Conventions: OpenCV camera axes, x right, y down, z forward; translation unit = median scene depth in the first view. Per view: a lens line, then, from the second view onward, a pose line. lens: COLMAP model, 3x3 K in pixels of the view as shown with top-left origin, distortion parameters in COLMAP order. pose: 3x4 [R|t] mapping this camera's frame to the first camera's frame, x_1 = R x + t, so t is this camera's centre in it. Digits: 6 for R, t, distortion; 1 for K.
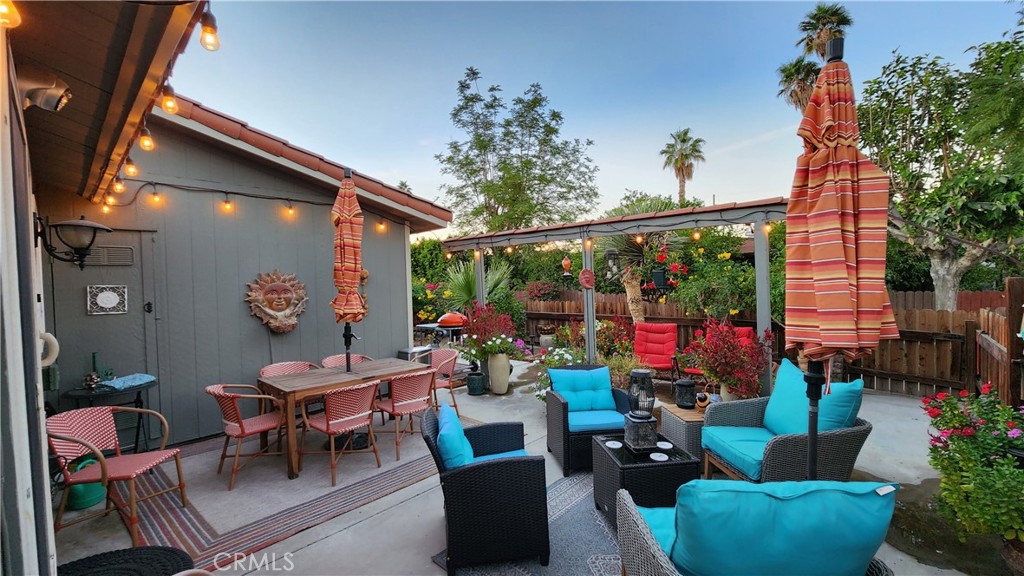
lens RADIAL K [[425.4, 0, 507.5], [0, 425.4, 292.9], [0, 0, 1]] dist [0.000309, -0.000380]
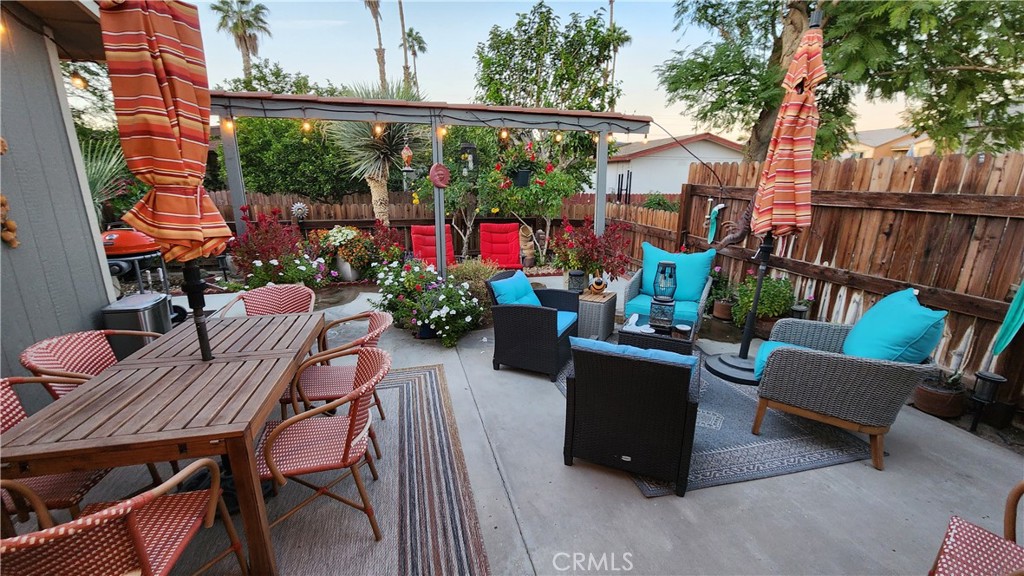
lens RADIAL K [[425.4, 0, 507.5], [0, 425.4, 292.9], [0, 0, 1]] dist [0.000309, -0.000380]
pose [[0.551523, -0.191893, 0.811787, -0.415187], [-0.000189, 0.973151, 0.230166, -0.000542], [-0.834159, -0.127096, 0.536679, 0.352407]]
